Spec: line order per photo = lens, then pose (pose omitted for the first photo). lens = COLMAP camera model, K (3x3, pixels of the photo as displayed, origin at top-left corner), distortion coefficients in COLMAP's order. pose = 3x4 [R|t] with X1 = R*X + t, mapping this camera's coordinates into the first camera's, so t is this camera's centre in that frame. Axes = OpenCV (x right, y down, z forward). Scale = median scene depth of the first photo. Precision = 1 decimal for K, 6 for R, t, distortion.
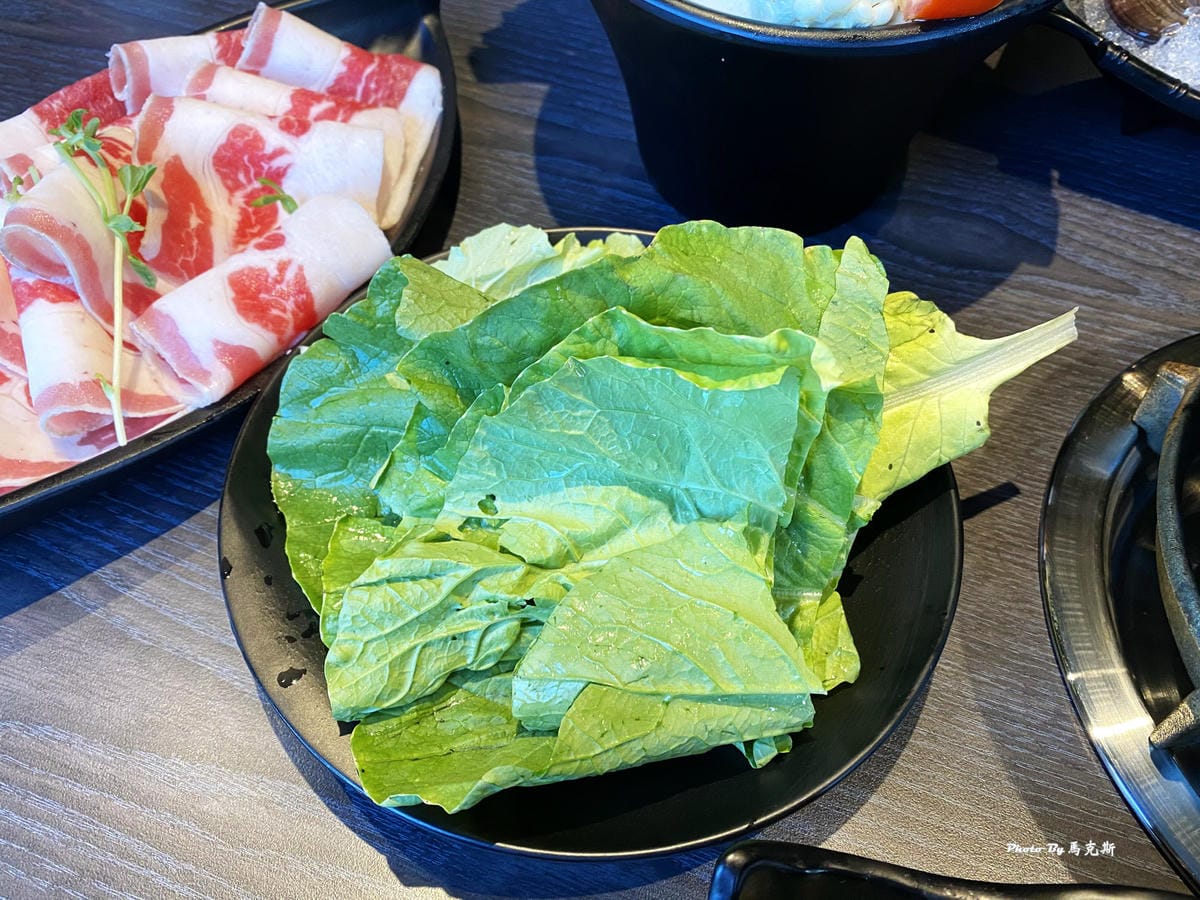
lens RADIAL K [[998.6, 0, 600.1], [0, 998.6, 428.5], [0, 0, 1]] dist [0.009404, -0.006504]
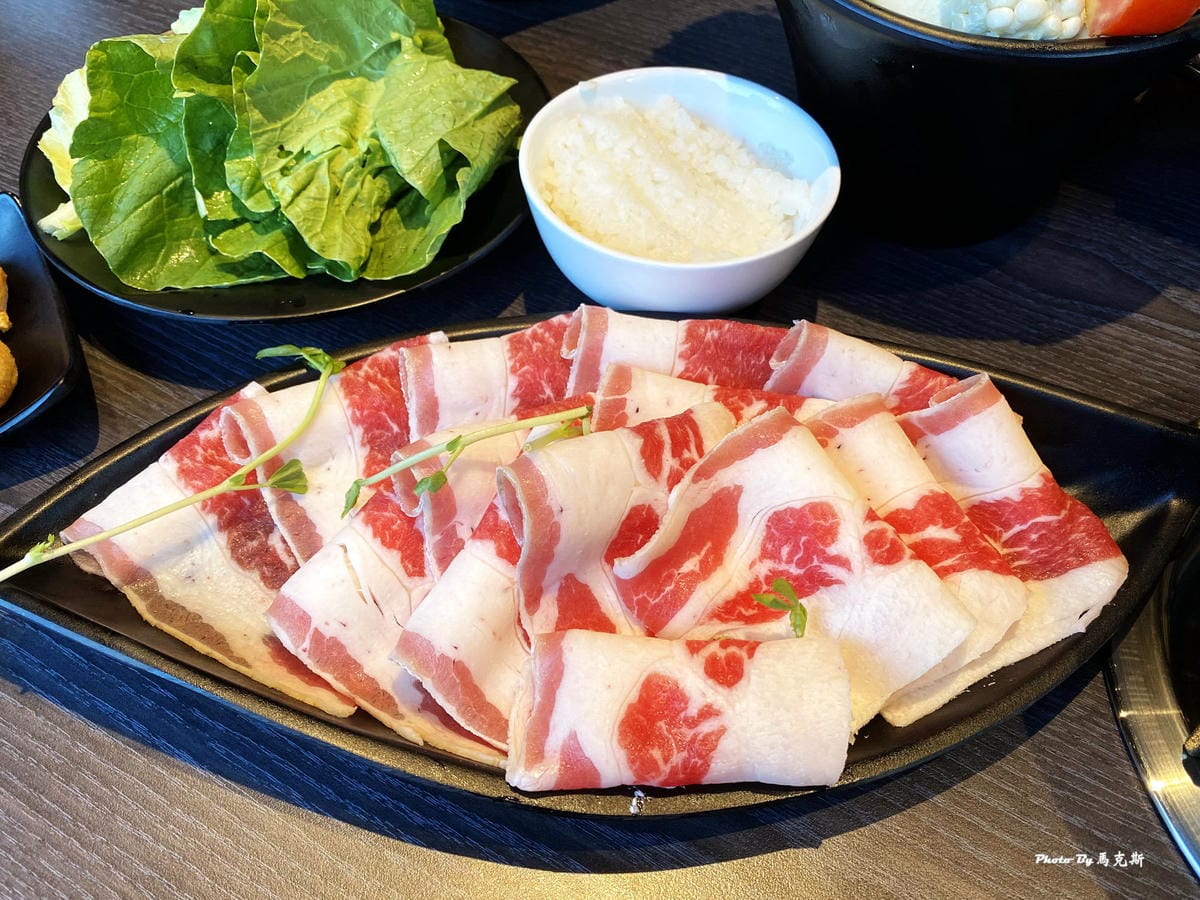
lens RADIAL K [[998.6, 0, 600.1], [0, 998.6, 428.5], [0, 0, 1]] dist [0.009404, -0.006504]
pose [[0.587625, 0.621710, -0.517854, -0.097074], [-0.662080, 0.737364, 0.133960, -0.337765], [0.465131, 0.264143, 0.844915, 0.242220]]
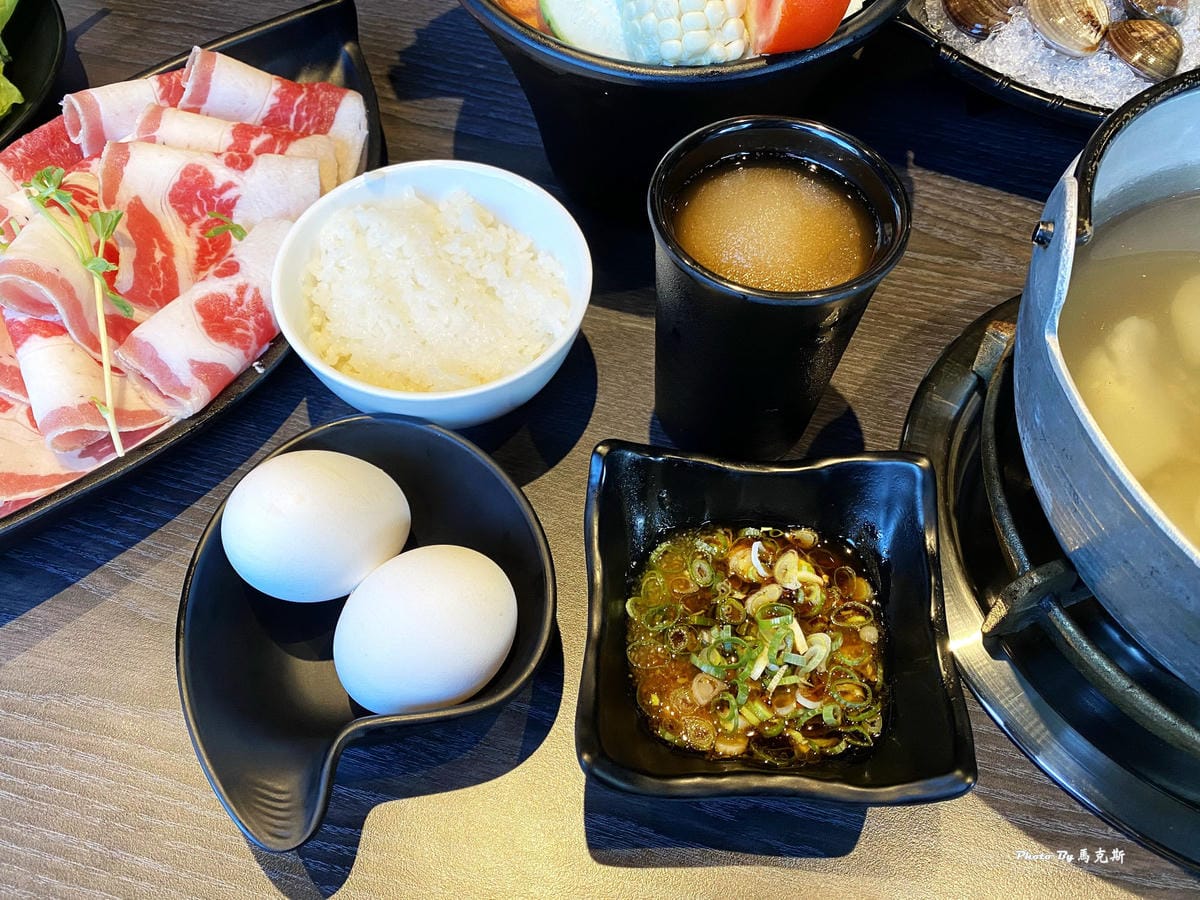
lens RADIAL K [[974.4, 0, 600.0], [0, 974.4, 450.0], [0, 0, 1]] dist [0.001206, 0.001692]
pose [[0.995951, -0.074787, 0.049895, 0.022696], [0.071207, 0.995001, 0.070020, -0.026476], [-0.054882, -0.066183, 0.996297, -0.146940]]
